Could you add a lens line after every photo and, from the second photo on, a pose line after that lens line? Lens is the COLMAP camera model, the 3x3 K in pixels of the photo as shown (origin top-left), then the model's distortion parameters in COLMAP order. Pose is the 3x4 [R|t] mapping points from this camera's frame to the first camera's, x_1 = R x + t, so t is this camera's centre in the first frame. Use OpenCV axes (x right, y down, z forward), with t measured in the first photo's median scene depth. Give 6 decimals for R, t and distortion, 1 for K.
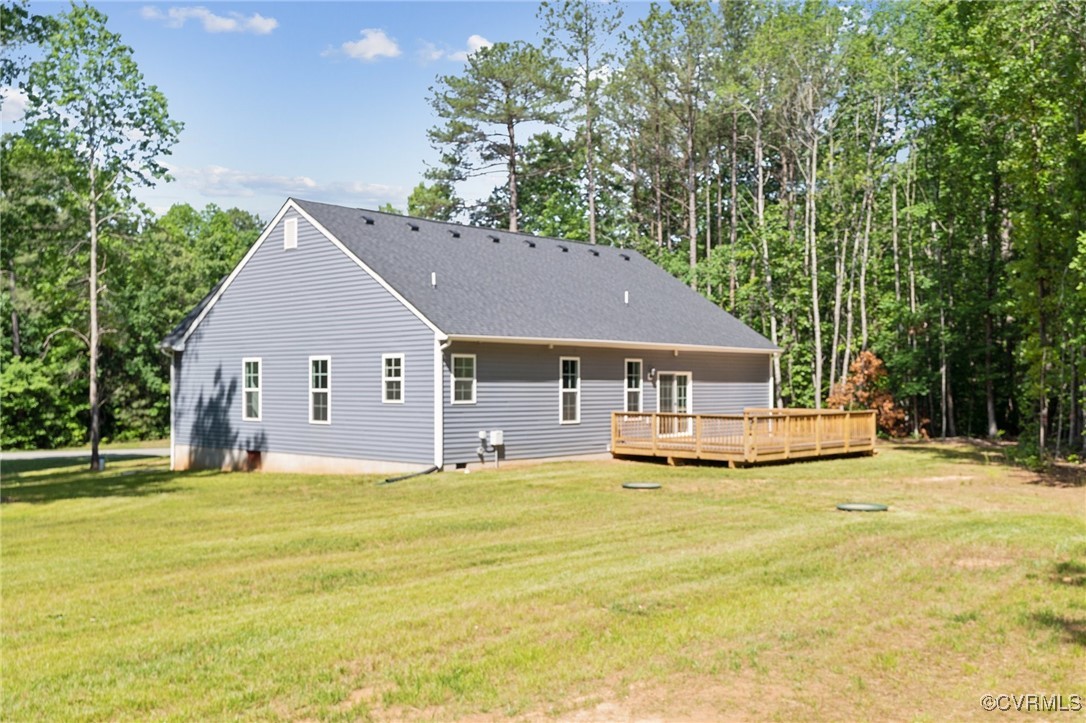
lens RADIAL K [[1039.5, 0, 543.0], [0, 1039.5, 361.5], [0, 0, 1]] dist [-0.001440, 0.000827]
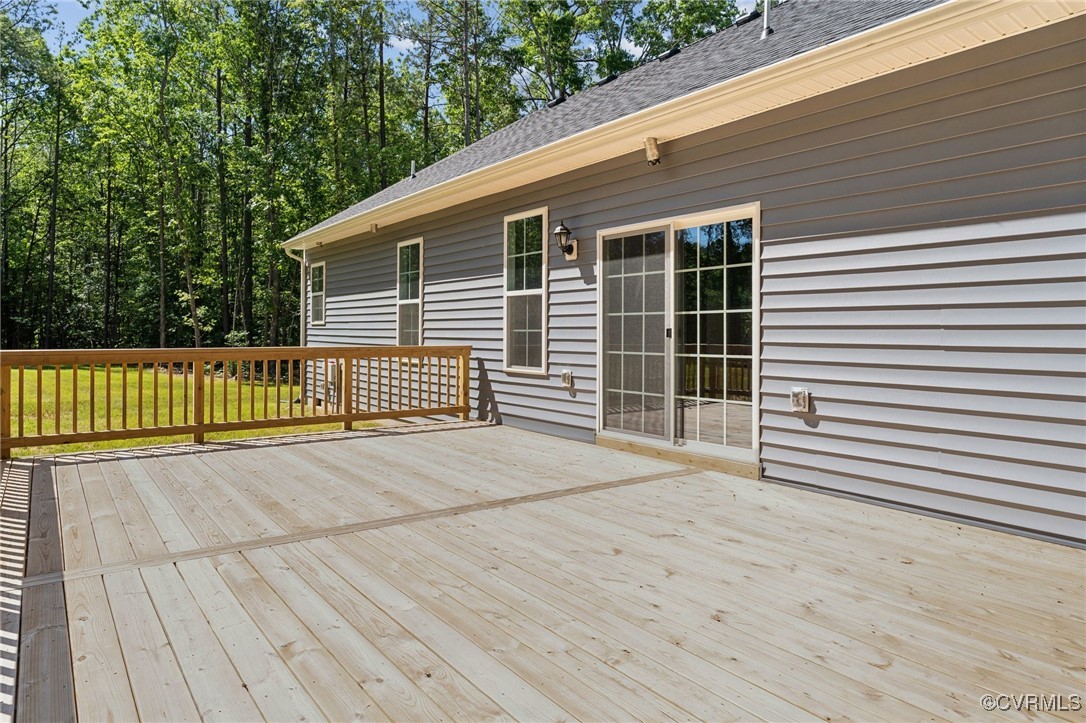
lens RADIAL K [[661.2, 0, 543.3], [0, 661.2, 333.2], [0, 0, 1]] dist [-0.004853, 0.003649]
pose [[-0.176177, -0.003673, -0.984352, 0.314459], [0.012609, 0.999903, -0.005988, 0.041963], [0.984278, -0.013466, -0.176114, 1.015454]]
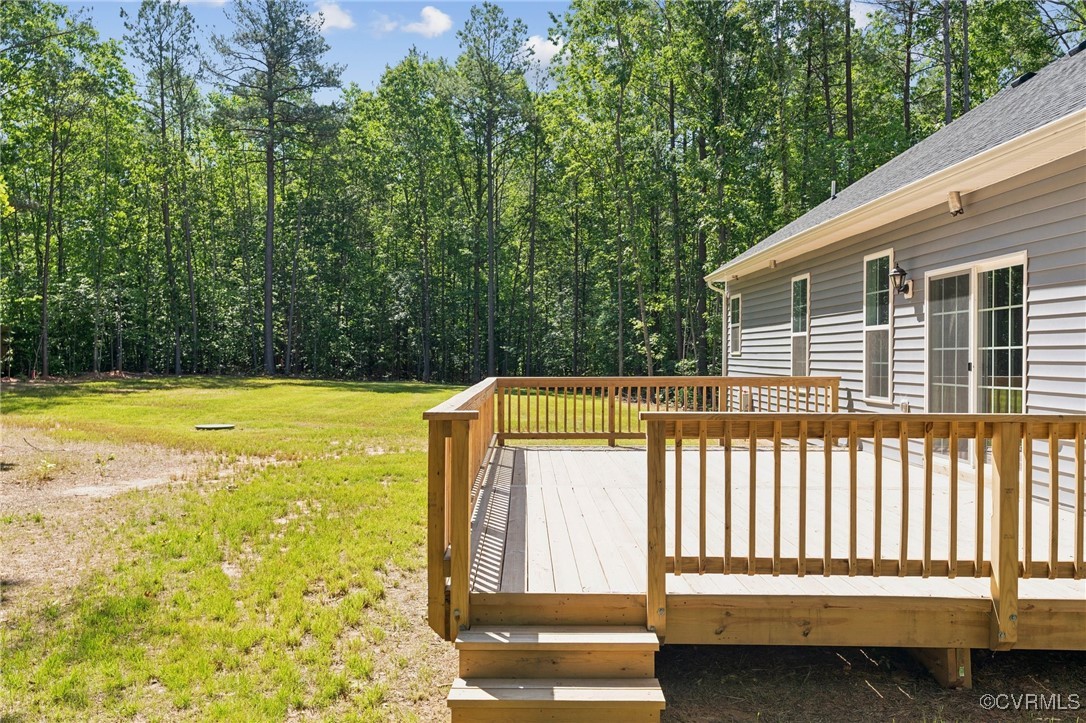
lens RADIAL K [[861.8, 0, 515.9], [0, 861.8, 361.2], [0, 0, 1]] dist [0.001820, -0.001281]
pose [[-0.743002, 0.000406, -0.669289, 0.407233], [0.010335, 0.999888, -0.010866, 0.040971], [0.669209, -0.014991, -0.742923, 1.119671]]
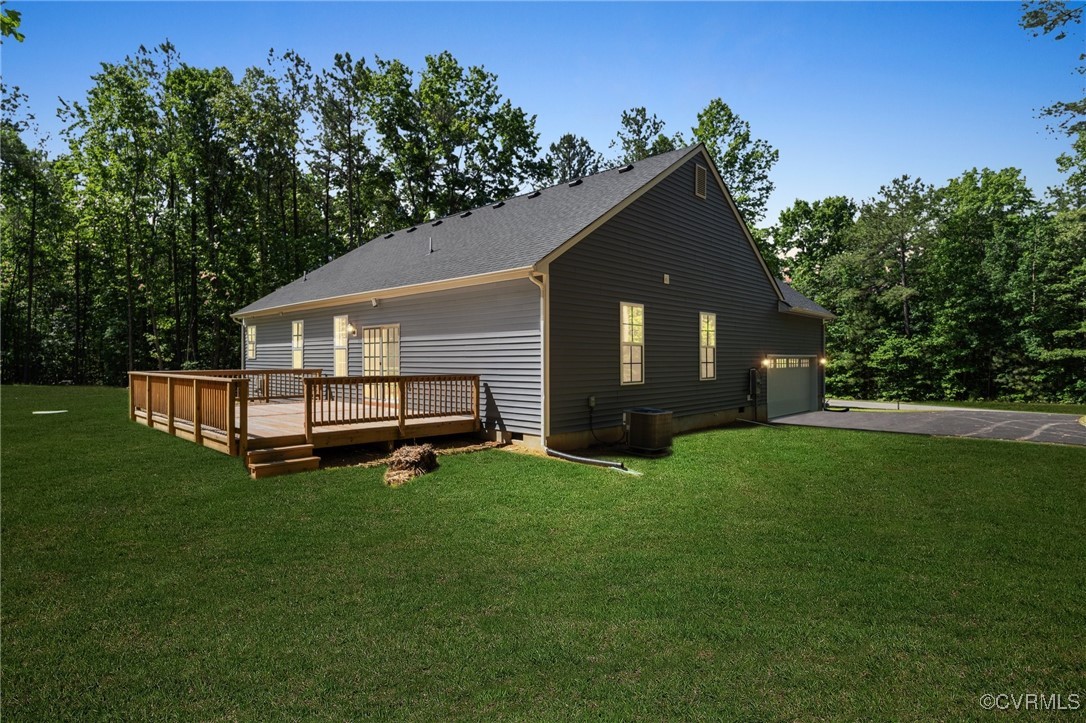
lens RADIAL K [[564.5, 0, 542.7], [0, 564.5, 355.1], [0, 0, 1]] dist [0.004038, 0.000704]
pose [[-0.022849, -0.007340, -0.999712, 0.590018], [0.022269, 0.999721, -0.007849, 0.040997], [0.999491, -0.022442, -0.022680, 1.161056]]
